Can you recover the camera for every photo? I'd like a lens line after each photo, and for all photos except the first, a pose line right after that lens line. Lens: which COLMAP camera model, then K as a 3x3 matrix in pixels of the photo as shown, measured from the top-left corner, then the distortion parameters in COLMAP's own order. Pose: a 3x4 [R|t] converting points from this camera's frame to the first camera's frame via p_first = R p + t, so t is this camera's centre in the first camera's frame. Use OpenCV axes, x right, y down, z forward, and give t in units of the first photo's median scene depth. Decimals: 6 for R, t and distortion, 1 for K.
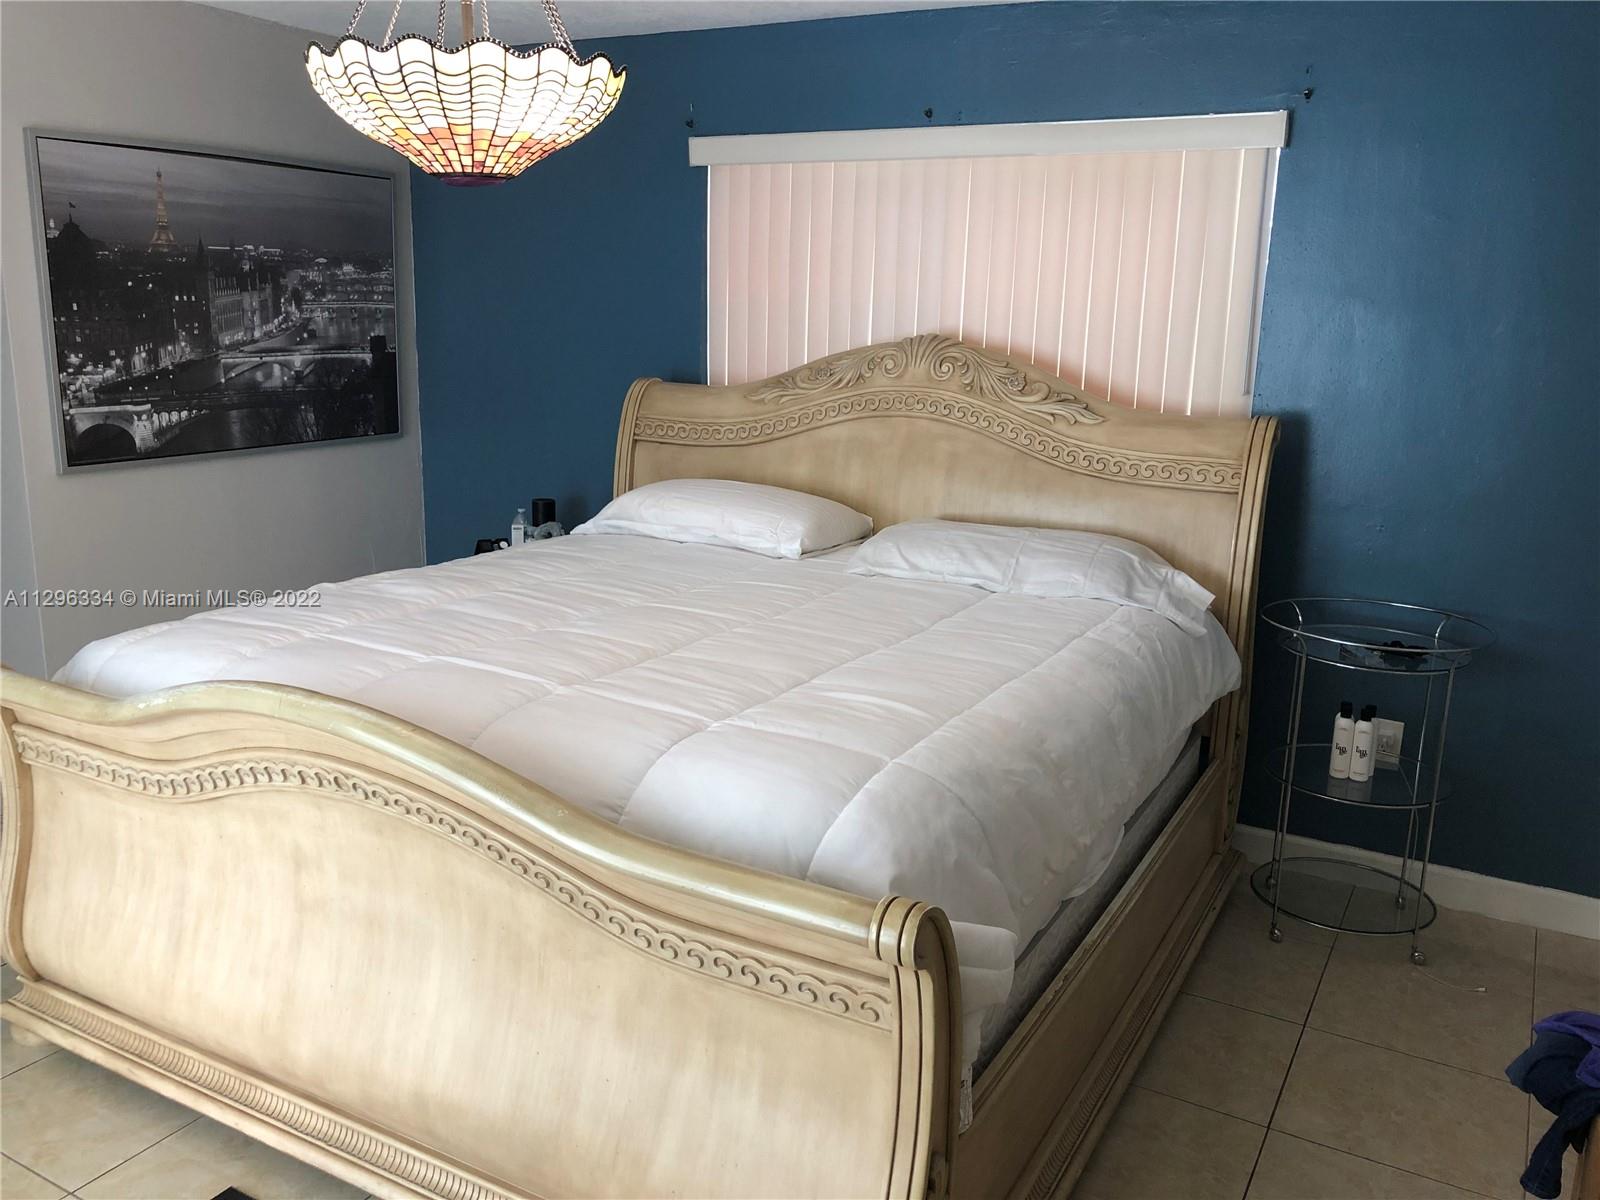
lens RADIAL K [[1321.3, 0, 797.2], [0, 1321.3, 590.3], [0, 0, 1]] dist [0.002985, 0.020097]
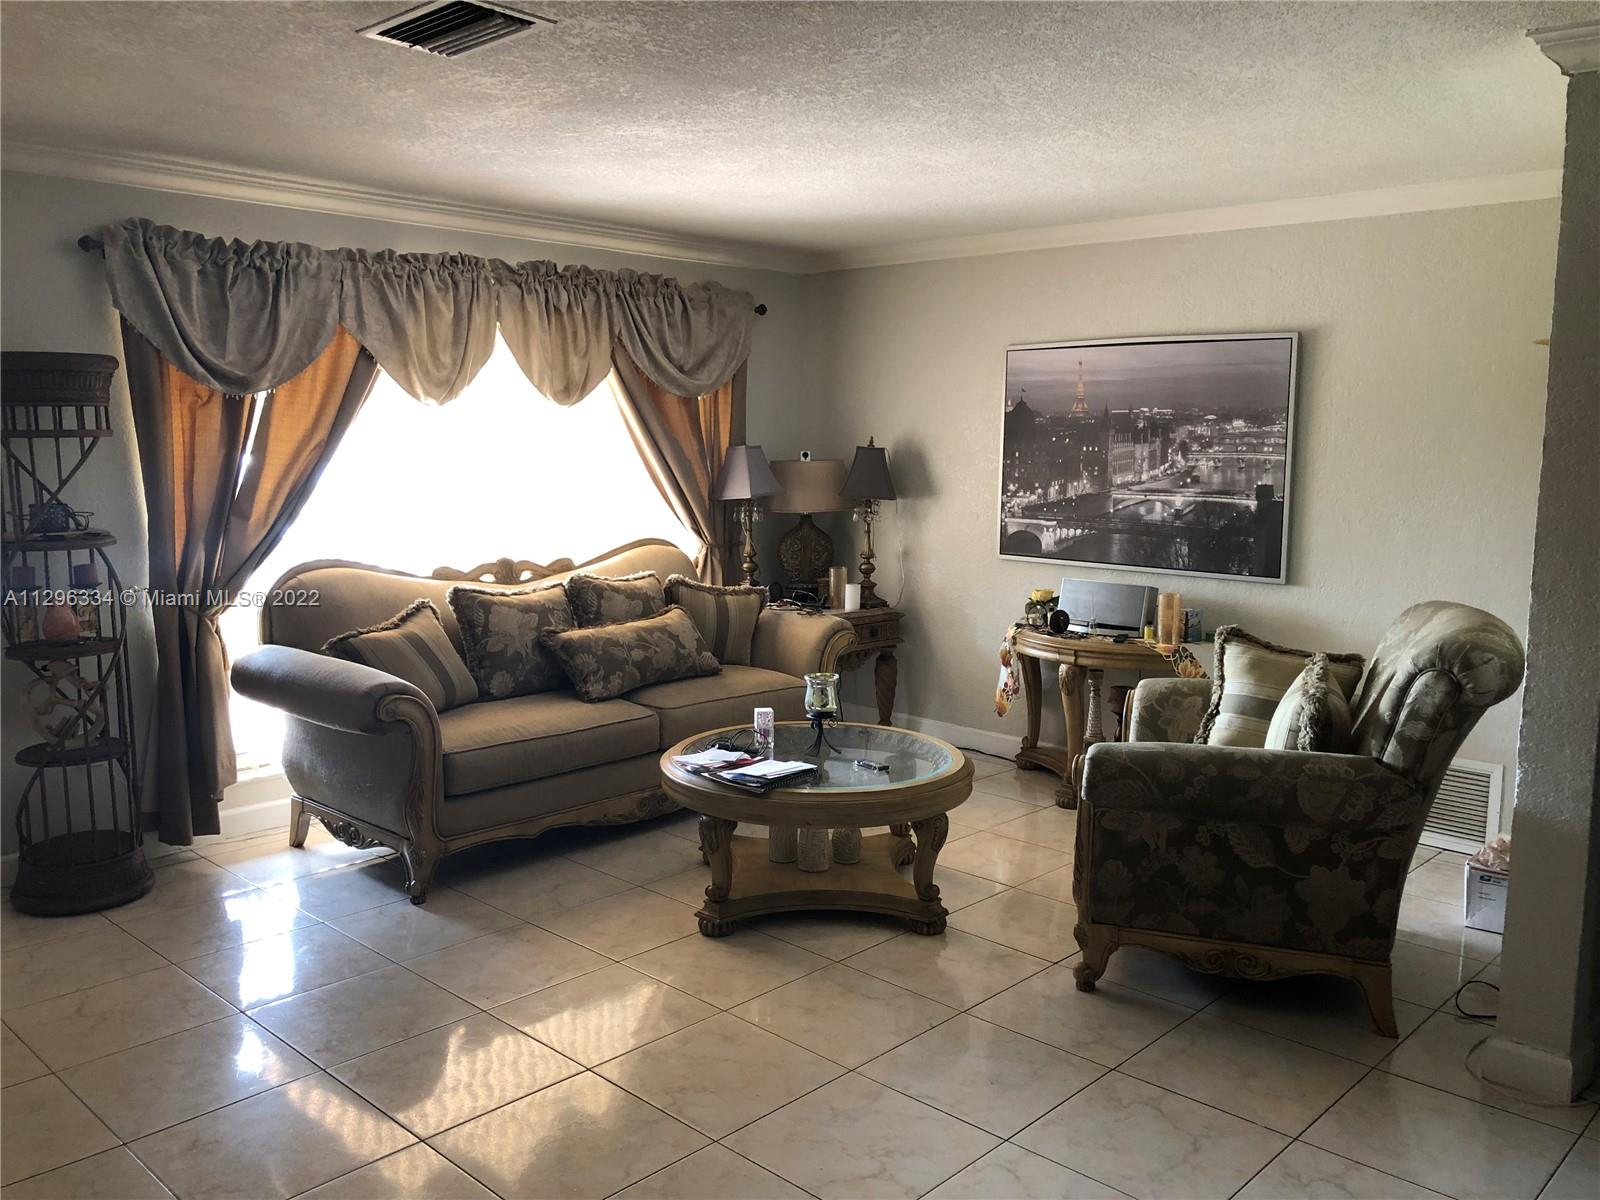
lens RADIAL K [[1313.4, 0, 787.4], [0, 1313.4, 604.1], [0, 0, 1]] dist [0.095676, -0.146219]
pose [[-0.261770, 0.102160, -0.959708, 1.004327], [-0.226873, 0.960005, 0.164073, -0.231573], [0.938086, 0.260681, -0.228123, 1.118242]]
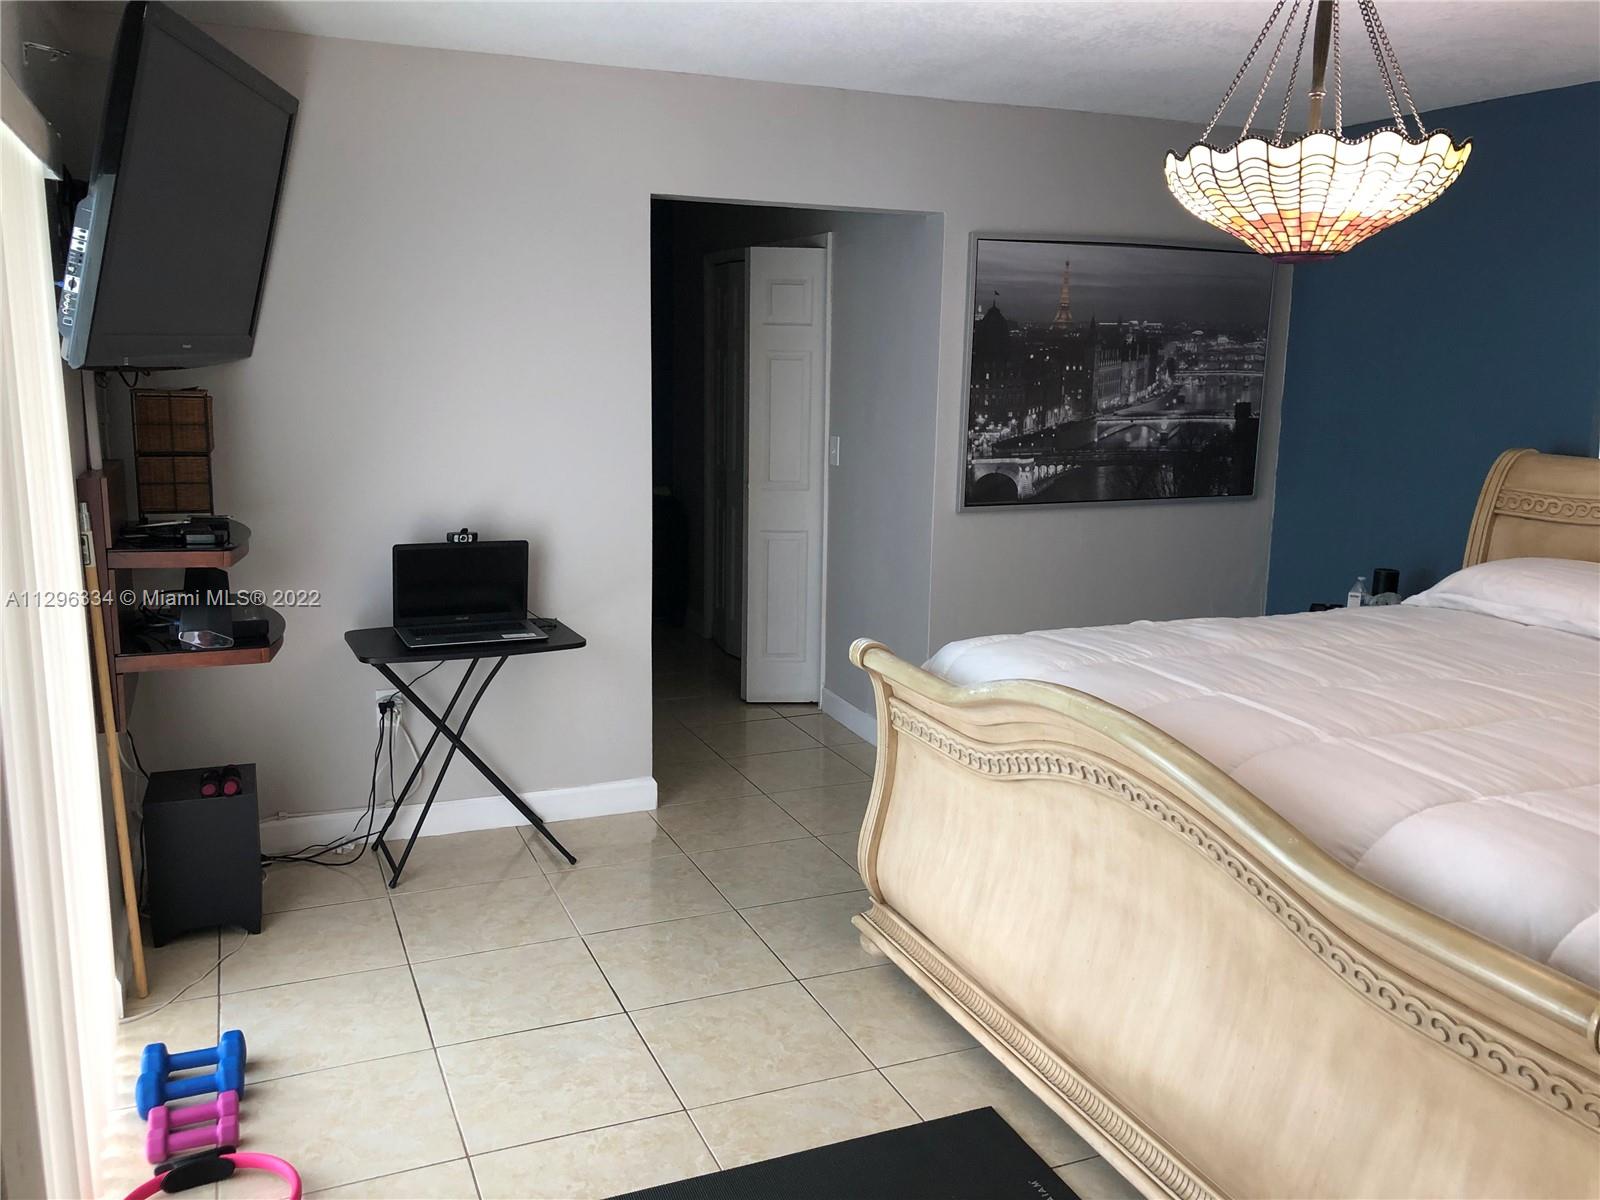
lens RADIAL K [[1313.4, 0, 787.4], [0, 1313.4, 604.1], [0, 0, 1]] dist [0.095676, -0.146219]
pose [[0.790806, 0.106243, -0.602776, 0.060666], [-0.130802, 0.991404, 0.003136, 0.013447], [0.597927, 0.076364, 0.797904, -0.057976]]
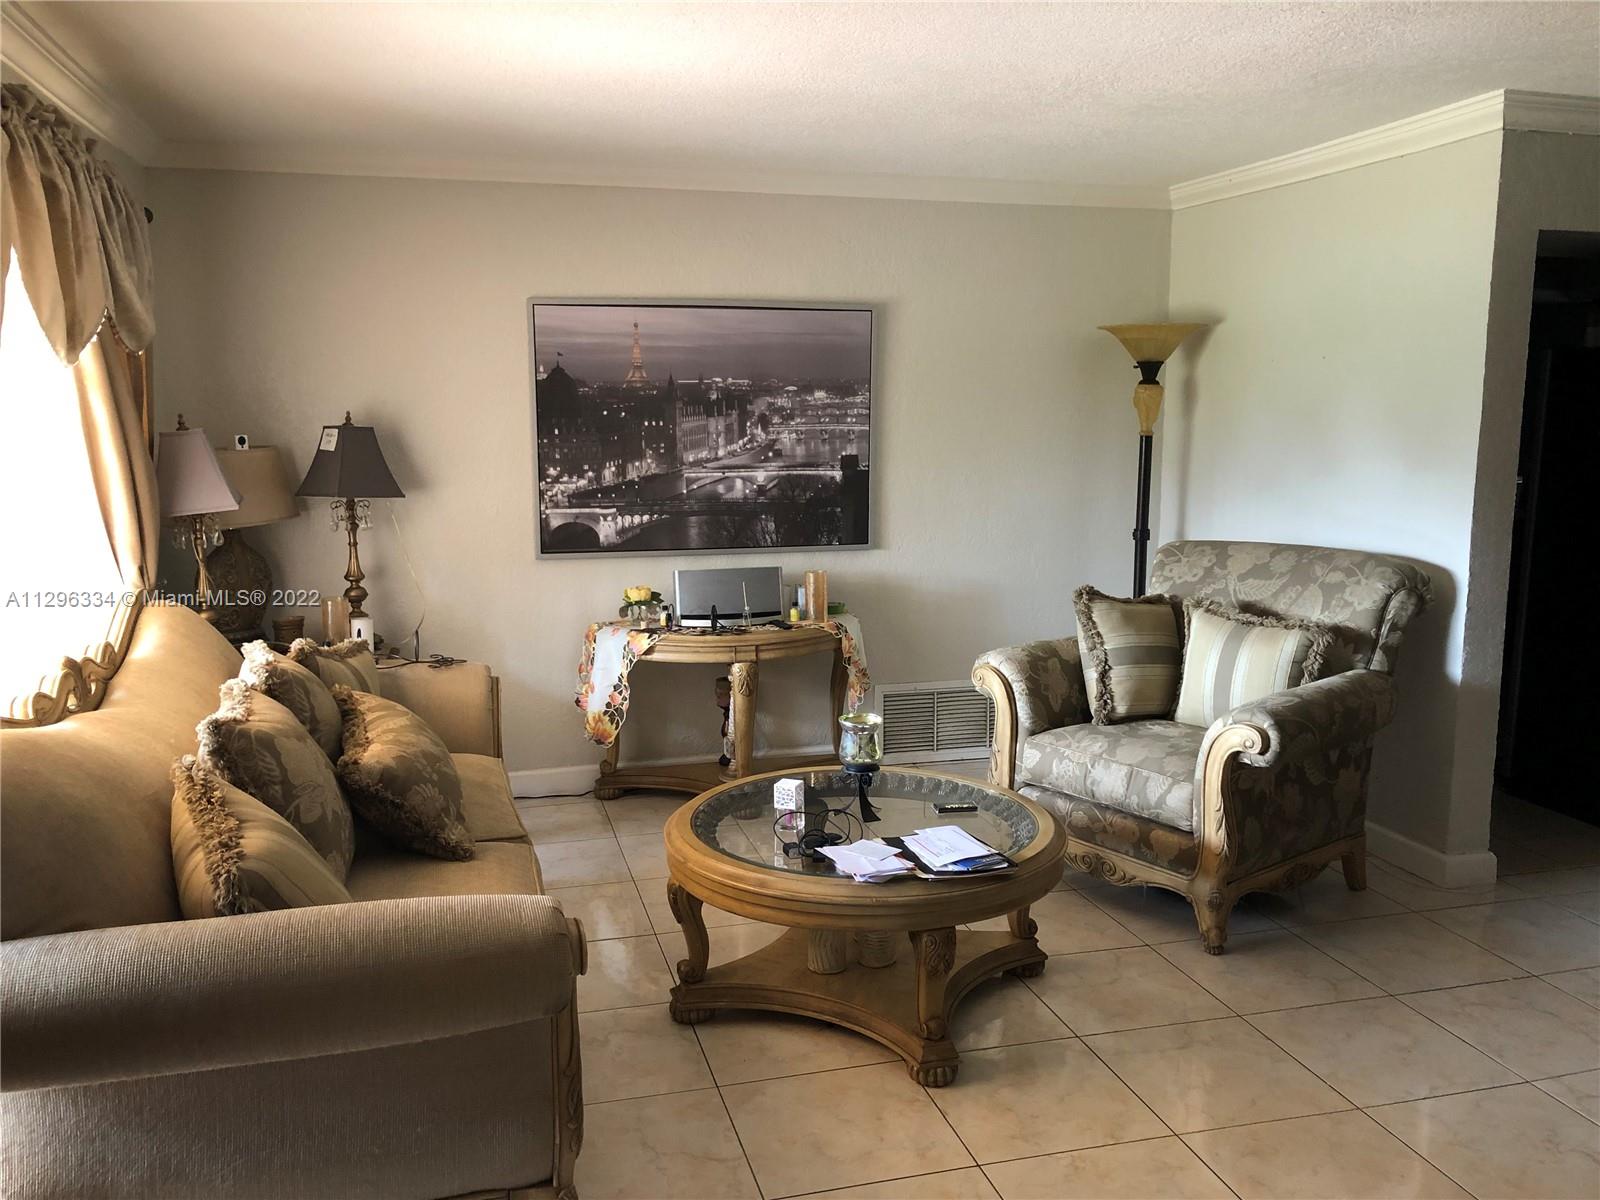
lens RADIAL K [[1313.4, 0, 787.4], [0, 1313.4, 604.1], [0, 0, 1]] dist [0.095676, -0.146219]
pose [[0.692114, 0.084186, -0.716862, 0.533002], [-0.140786, 0.989844, -0.019682, -0.052310], [0.707925, 0.114546, 0.696937, 0.276297]]
